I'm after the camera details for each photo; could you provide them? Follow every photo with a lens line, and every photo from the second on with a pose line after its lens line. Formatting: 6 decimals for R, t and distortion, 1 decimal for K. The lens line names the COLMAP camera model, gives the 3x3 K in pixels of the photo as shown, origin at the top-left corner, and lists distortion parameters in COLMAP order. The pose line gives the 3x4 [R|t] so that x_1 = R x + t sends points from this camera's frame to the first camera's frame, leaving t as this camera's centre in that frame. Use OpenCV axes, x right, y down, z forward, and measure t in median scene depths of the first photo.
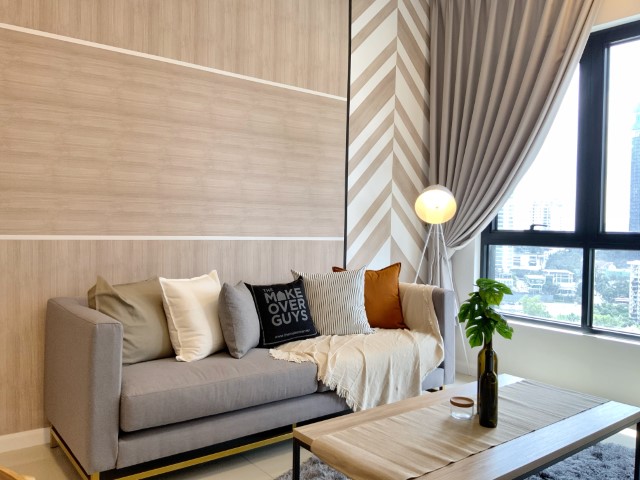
lens RADIAL K [[536.4, 0, 320.0], [0, 536.4, 240.0], [0, 0, 1]] dist [0.041247, -0.122894]
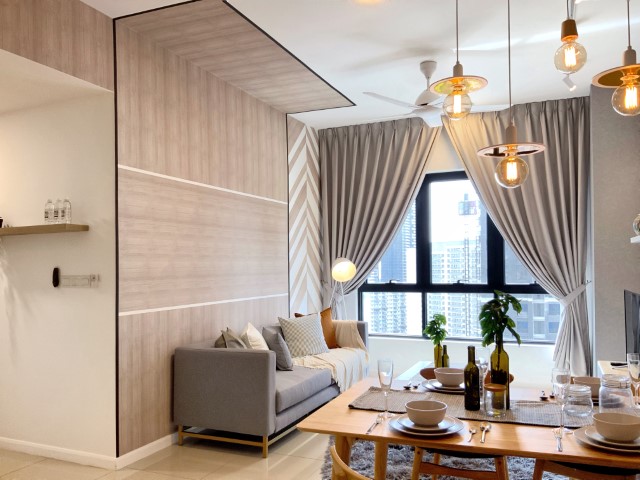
lens RADIAL K [[536.4, 0, 320.0], [0, 536.4, 240.0], [0, 0, 1]] dist [0.041247, -0.122894]
pose [[0.885992, -0.008991, 0.463614, -0.636136], [0.039943, 0.997576, -0.056987, -0.071353], [-0.461977, 0.069008, 0.884203, -0.435500]]
